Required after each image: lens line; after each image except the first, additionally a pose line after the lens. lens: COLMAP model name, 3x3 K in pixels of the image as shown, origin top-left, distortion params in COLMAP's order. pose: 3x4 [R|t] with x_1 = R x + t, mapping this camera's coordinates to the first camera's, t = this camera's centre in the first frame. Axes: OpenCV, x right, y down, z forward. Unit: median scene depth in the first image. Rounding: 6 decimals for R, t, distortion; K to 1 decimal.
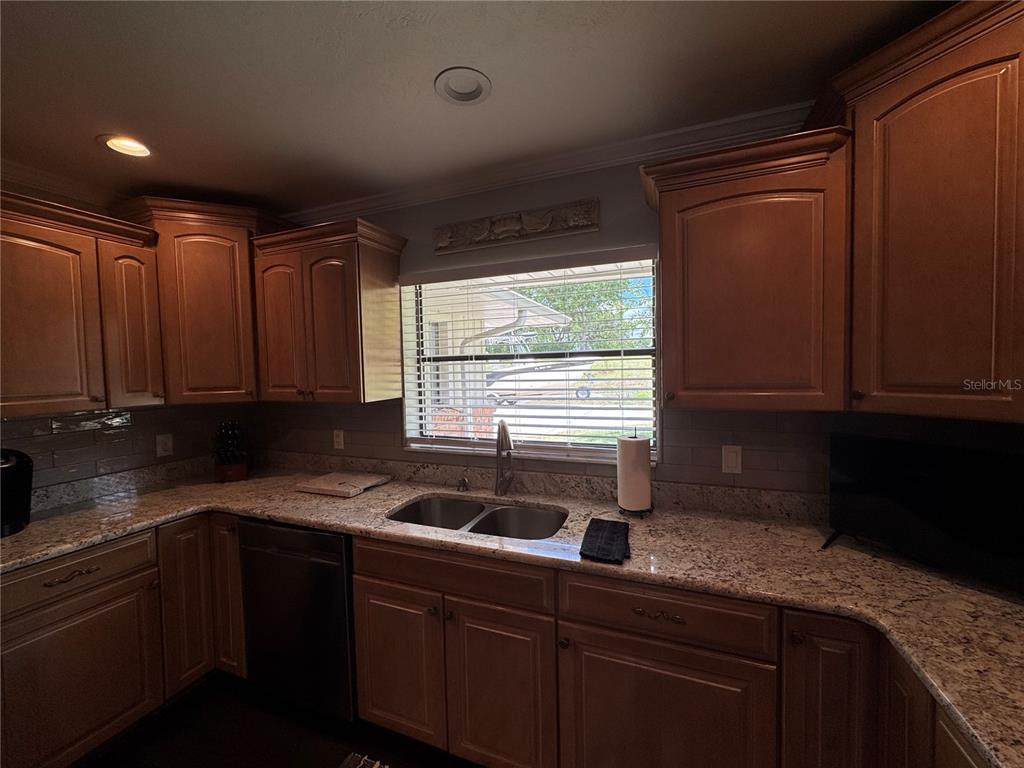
lens RADIAL K [[408.6, 0, 511.8], [0, 408.6, 383.5], [0, 0, 1]] dist [-0.000697, -0.000124]
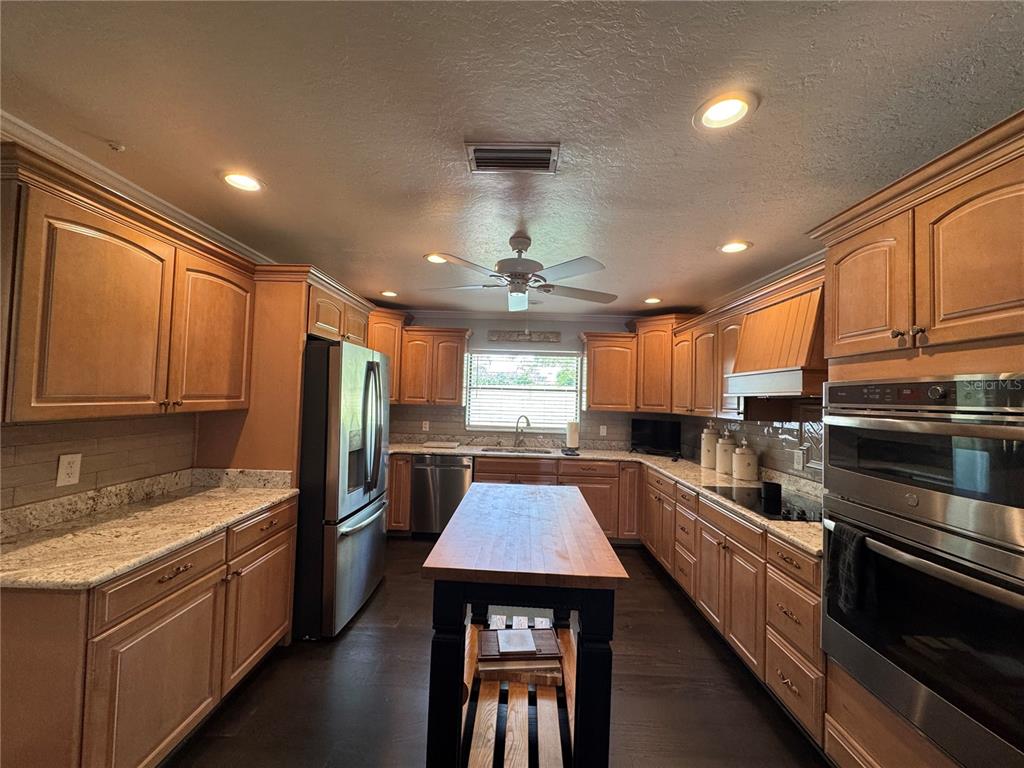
lens RADIAL K [[408.6, 0, 511.8], [0, 408.6, 383.5], [0, 0, 1]] dist [-0.000697, -0.000124]
pose [[0.932849, 0.061459, 0.354986, -1.132936], [-0.036189, 0.996343, -0.077398, 0.107368], [-0.358444, 0.059354, 0.931662, -1.505872]]
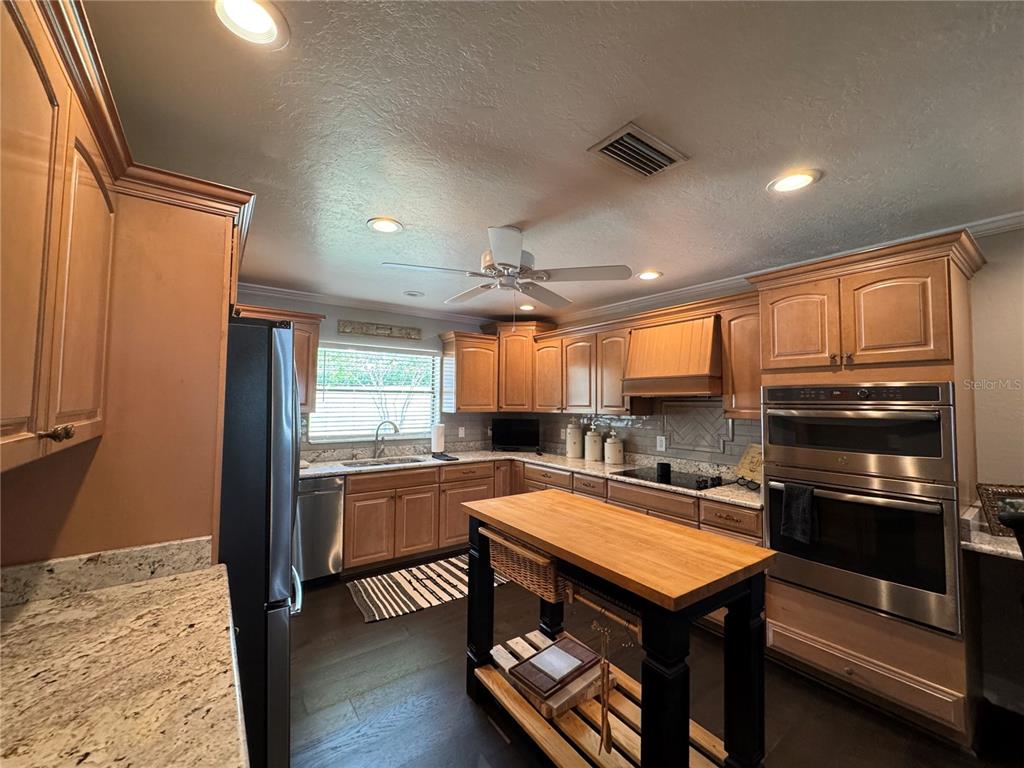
lens RADIAL K [[408.6, 0, 511.8], [0, 408.6, 383.5], [0, 0, 1]] dist [-0.000697, -0.000124]
pose [[0.529493, 0.063558, 0.845930, -1.755842], [0.013567, 0.996427, -0.083358, 0.096234], [-0.848206, 0.055614, 0.526739, -0.827570]]
